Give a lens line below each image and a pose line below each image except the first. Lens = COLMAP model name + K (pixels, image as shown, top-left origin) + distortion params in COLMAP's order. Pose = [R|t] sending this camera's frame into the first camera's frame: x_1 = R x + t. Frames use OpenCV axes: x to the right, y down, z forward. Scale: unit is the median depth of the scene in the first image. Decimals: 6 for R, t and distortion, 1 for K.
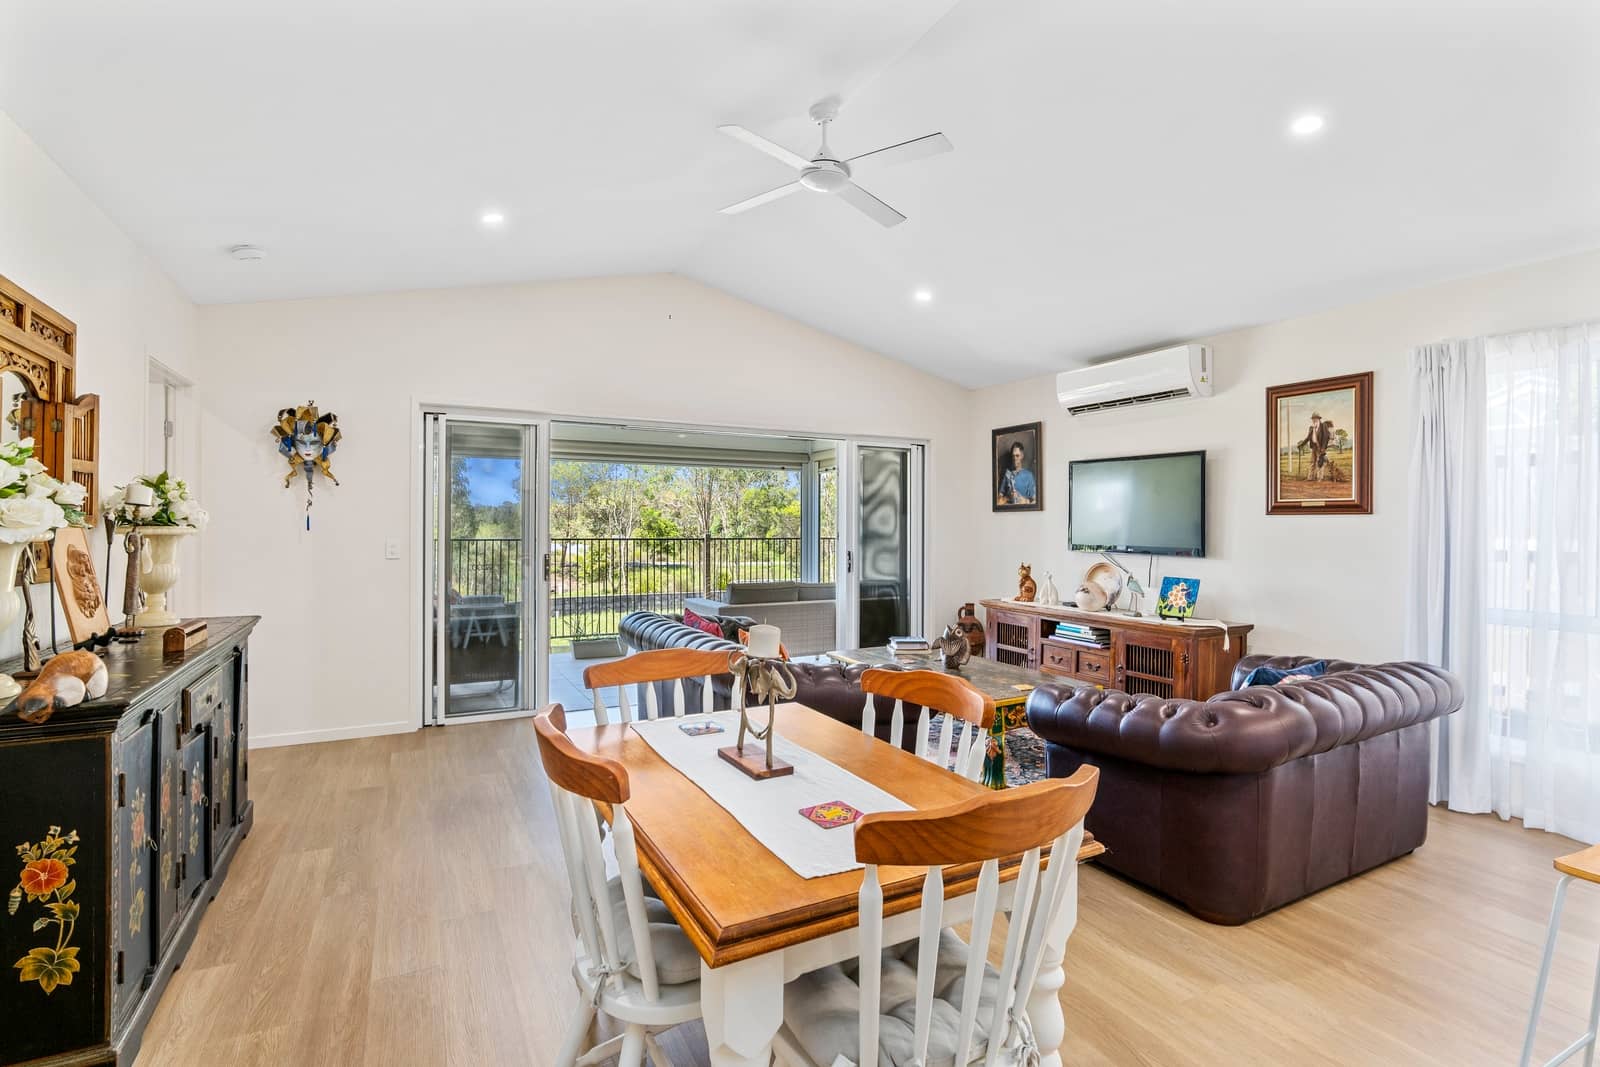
lens RADIAL K [[746.0, 0, 798.9], [0, 746.0, 527.8], [0, 0, 1]] dist [-0.019040, -0.000290]
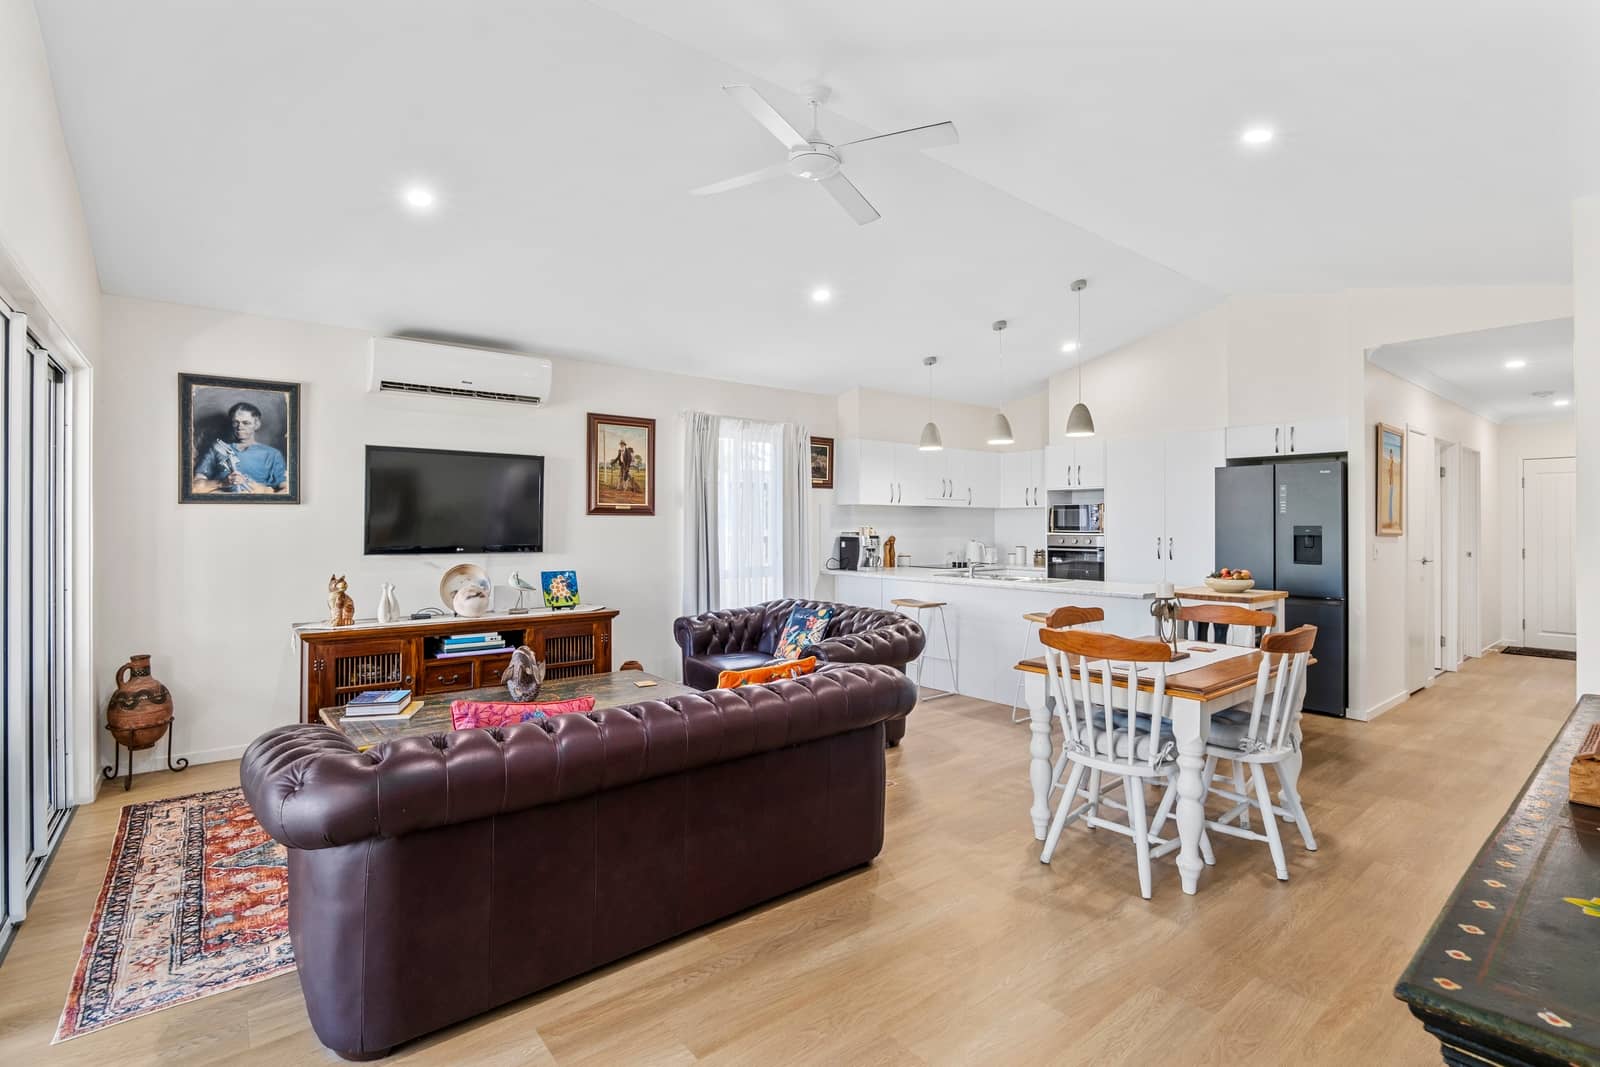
lens RADIAL K [[746.0, 0, 804.6], [0, 746.0, 521.2], [0, 0, 1]] dist [-0.019040, -0.000290]
pose [[-0.184131, 0.006409, 0.982881, -0.640165], [0.007914, 0.999956, -0.005038, 0.001870], [-0.982870, 0.006850, -0.184174, 0.844995]]
